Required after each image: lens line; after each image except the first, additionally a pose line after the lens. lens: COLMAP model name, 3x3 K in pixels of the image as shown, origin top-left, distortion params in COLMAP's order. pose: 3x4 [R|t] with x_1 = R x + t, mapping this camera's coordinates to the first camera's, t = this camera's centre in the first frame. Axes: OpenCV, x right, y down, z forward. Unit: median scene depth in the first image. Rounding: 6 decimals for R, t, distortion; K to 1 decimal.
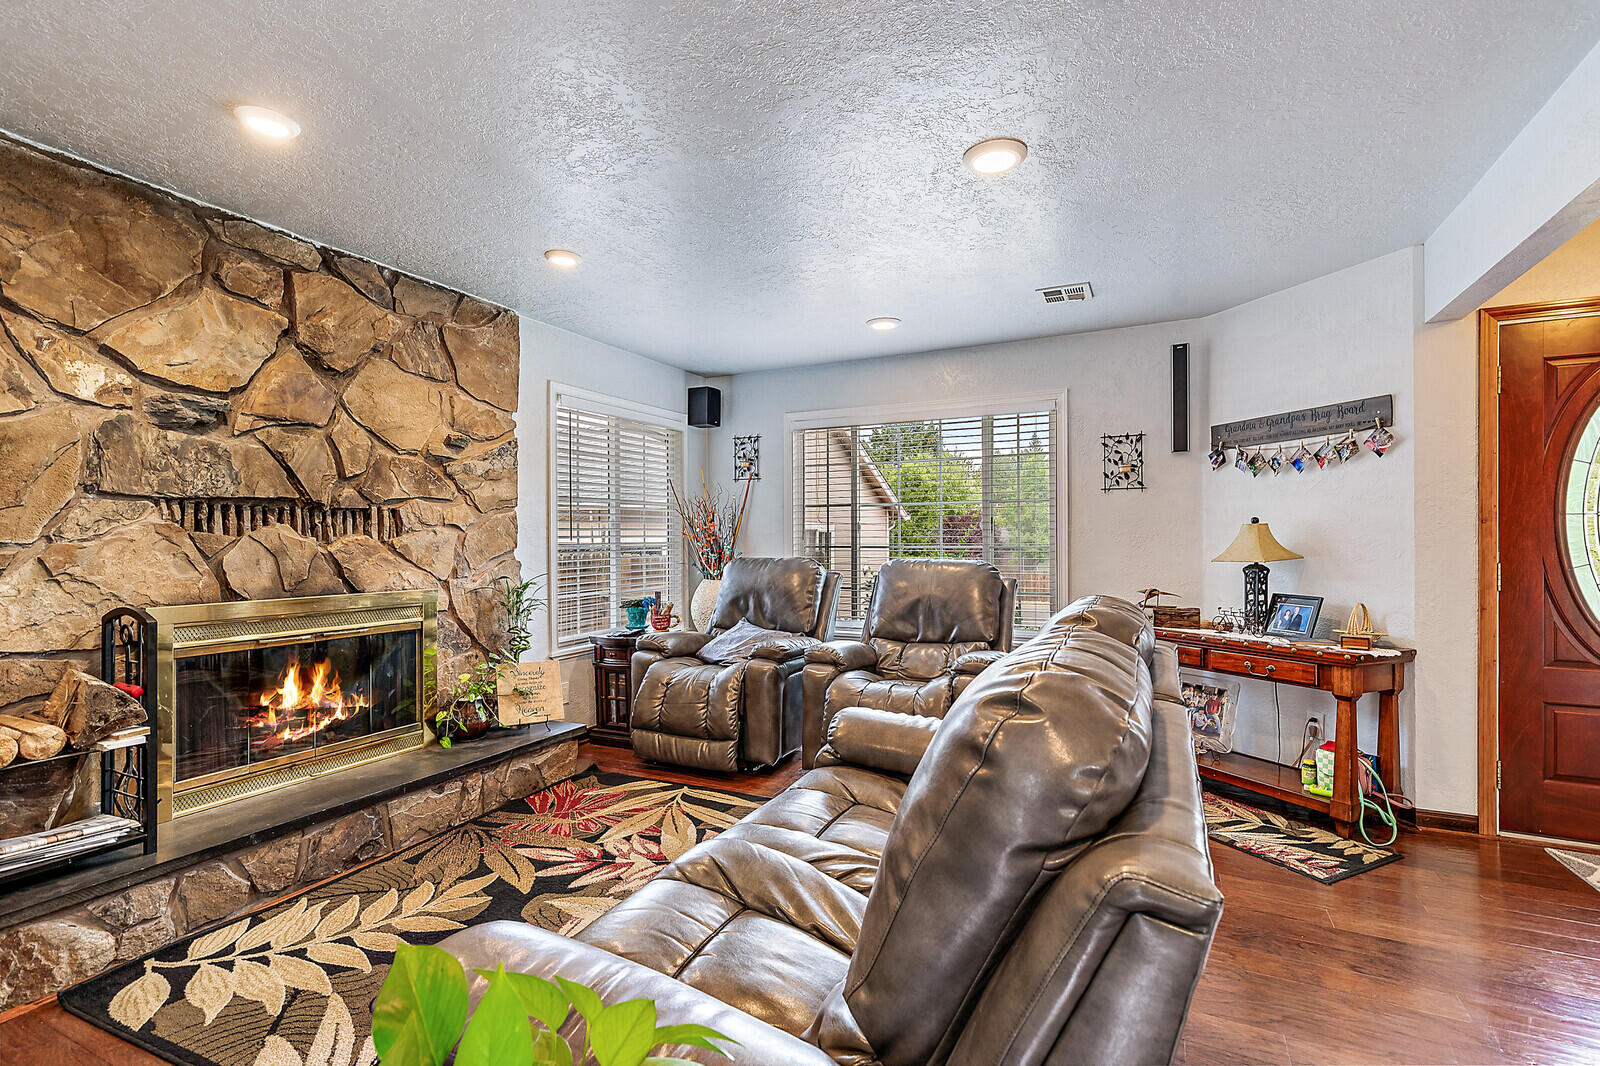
lens RADIAL K [[728.4, 0, 804.2], [0, 728.4, 538.8], [0, 0, 1]] dist [0.009840, 0.000144]
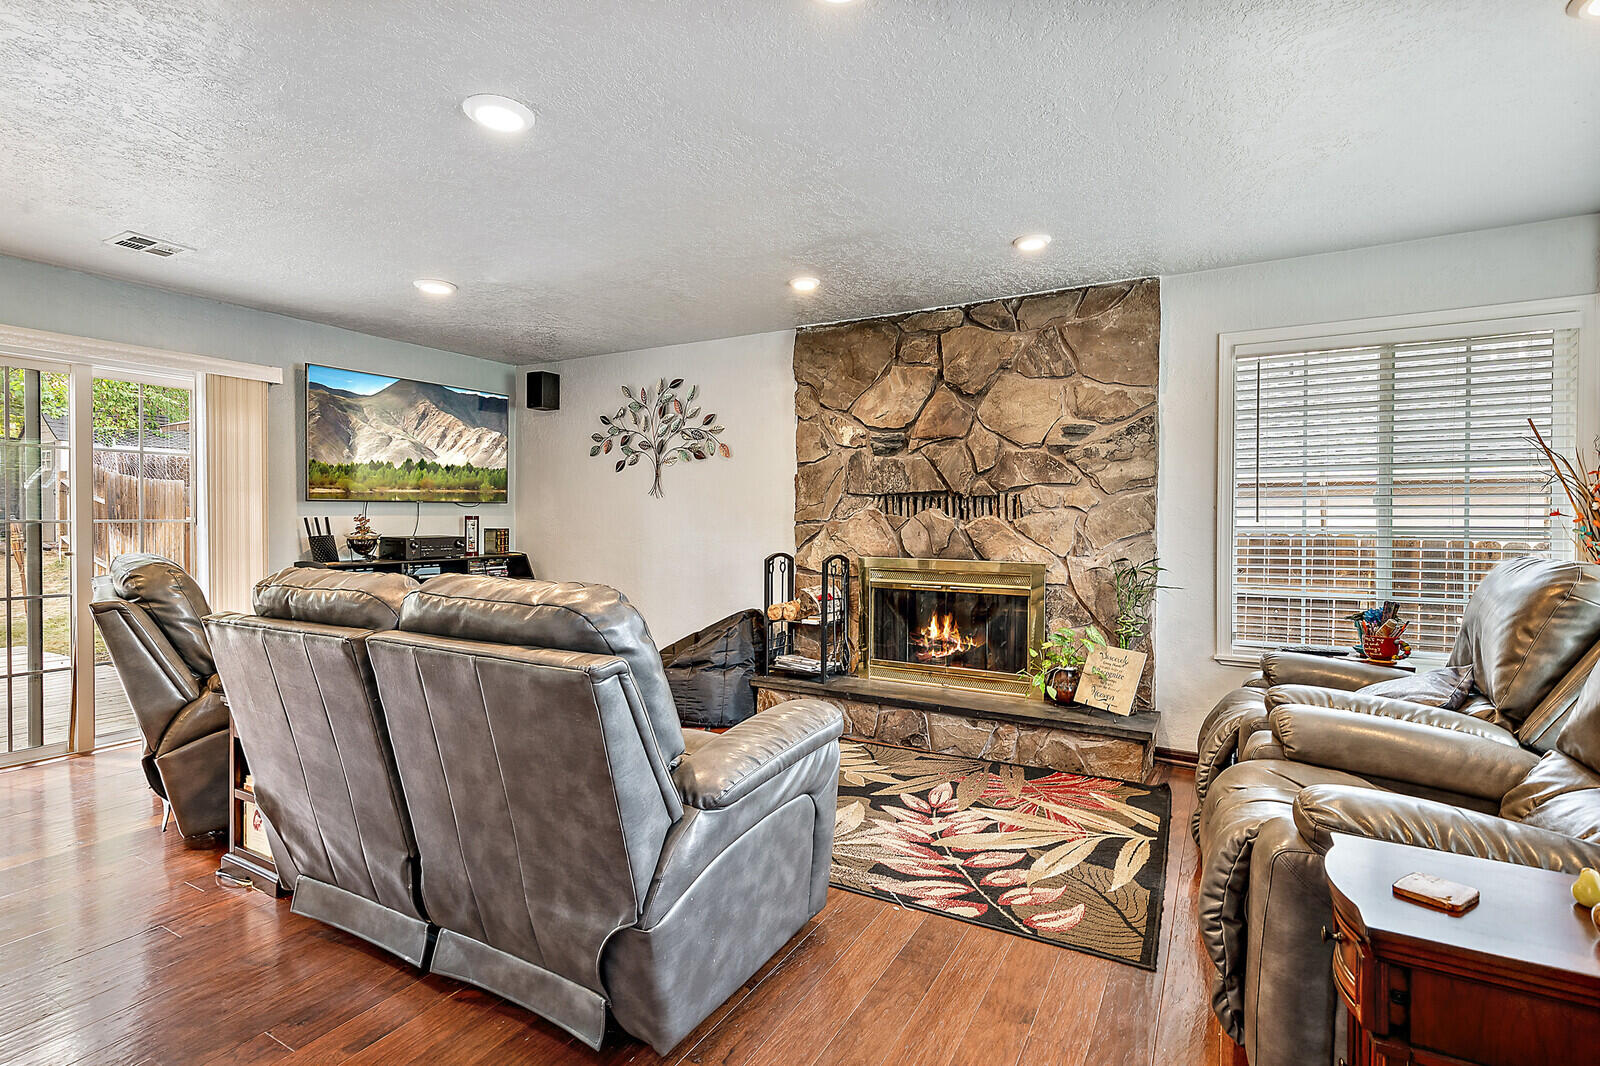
lens RADIAL K [[752.0, 0, 797.0], [0, 752.0, 526.2], [0, 0, 1]] dist [0.000880, 0.000040]
pose [[-0.063425, 0.013391, -0.997897, 0.762316], [-0.002583, 0.999904, 0.013582, -0.004709], [0.997983, 0.003439, -0.063384, 0.768231]]
